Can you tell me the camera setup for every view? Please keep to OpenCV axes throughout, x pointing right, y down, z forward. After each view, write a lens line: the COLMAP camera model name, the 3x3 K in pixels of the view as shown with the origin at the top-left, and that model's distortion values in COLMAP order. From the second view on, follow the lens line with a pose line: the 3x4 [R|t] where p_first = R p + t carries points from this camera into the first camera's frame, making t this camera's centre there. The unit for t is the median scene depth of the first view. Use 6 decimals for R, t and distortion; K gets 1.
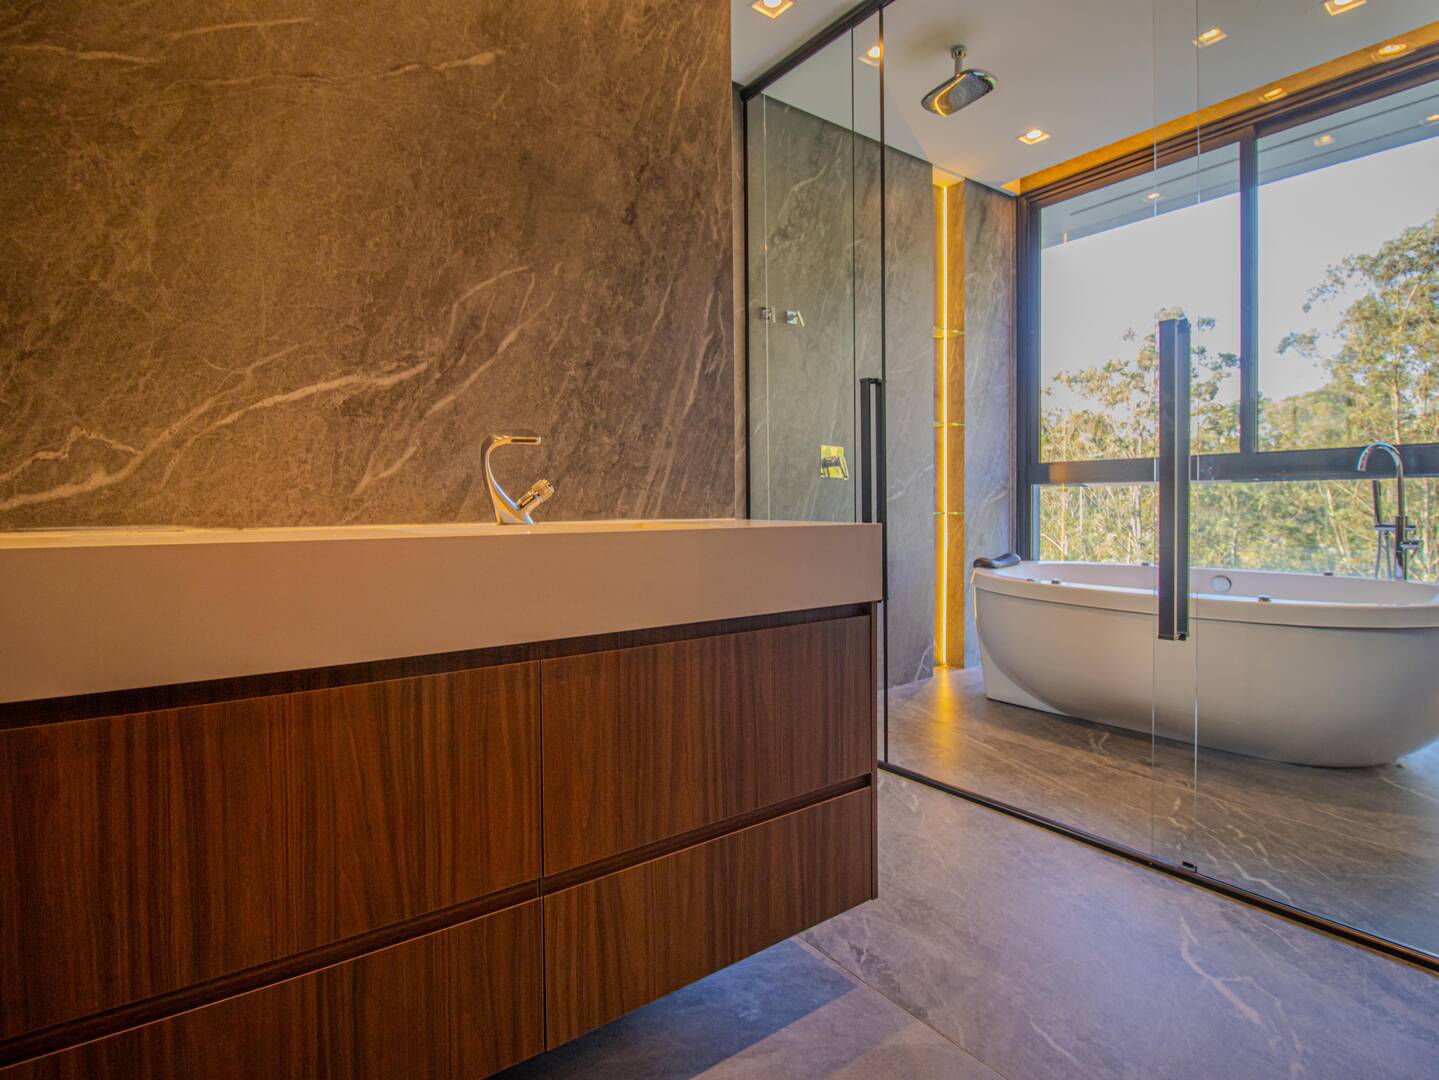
lens RADIAL K [[754.0, 0, 728.2], [0, 754.0, 524.4], [0, 0, 1]] dist [0.002337, -0.014441]
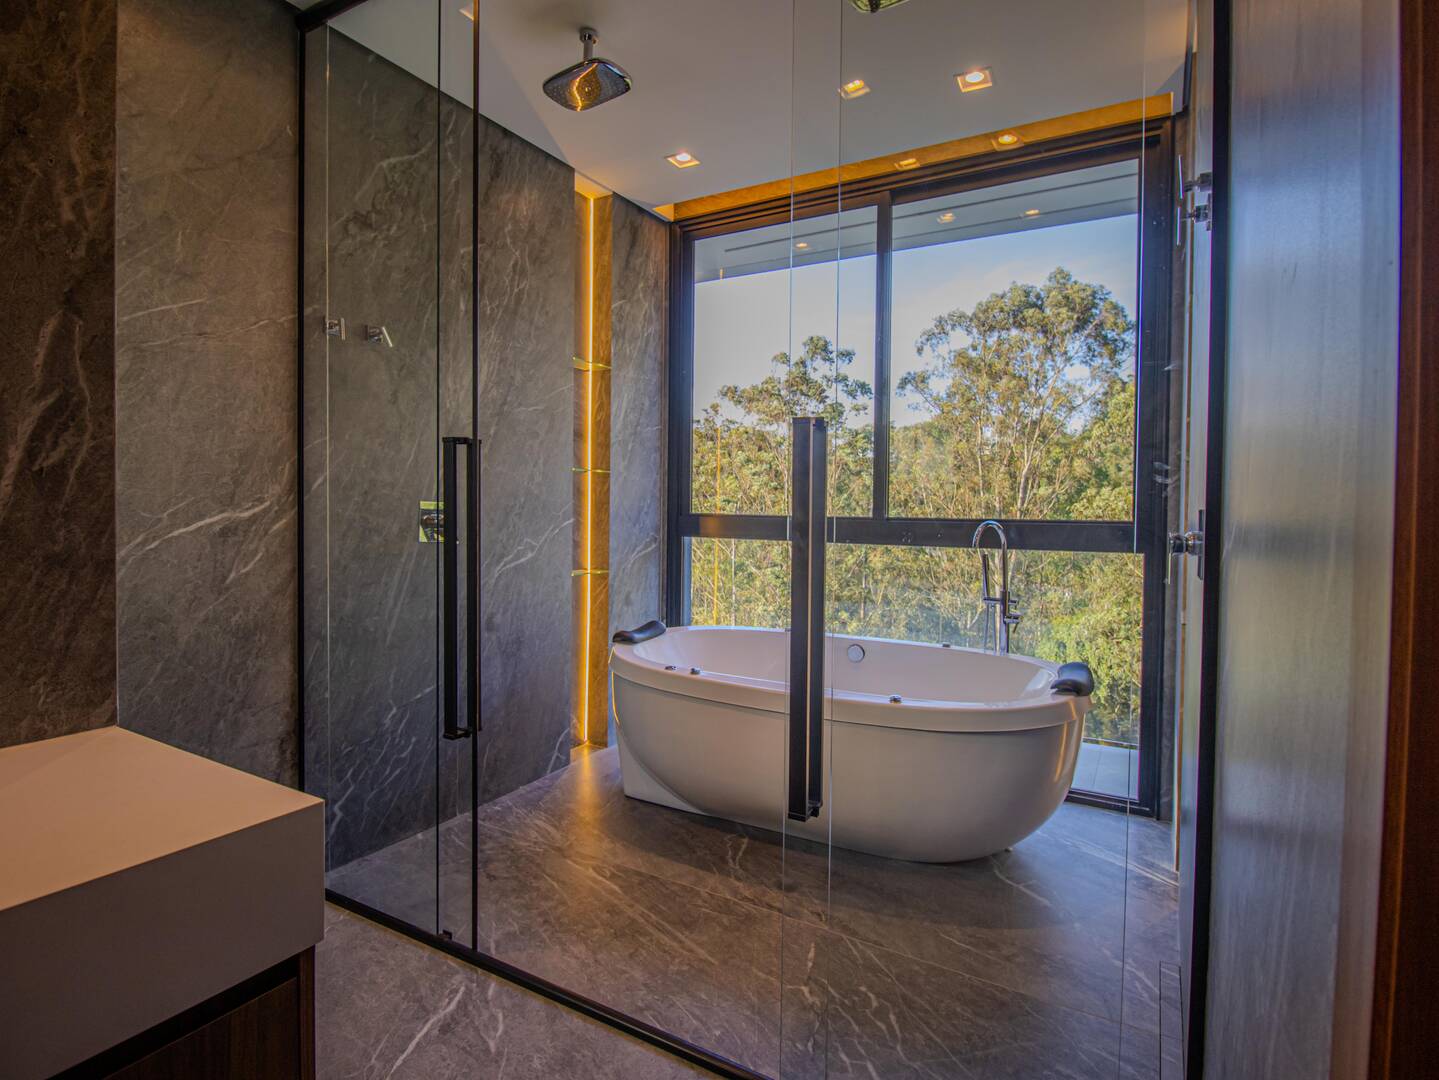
lens RADIAL K [[754.0, 0, 728.2], [0, 754.0, 524.4], [0, 0, 1]] dist [0.002337, -0.014441]
pose [[0.916226, 0.010043, 0.400535, 0.106177], [-0.010005, 0.999948, -0.002185, -0.084671], [-0.400536, -0.002005, 0.916279, 0.165246]]
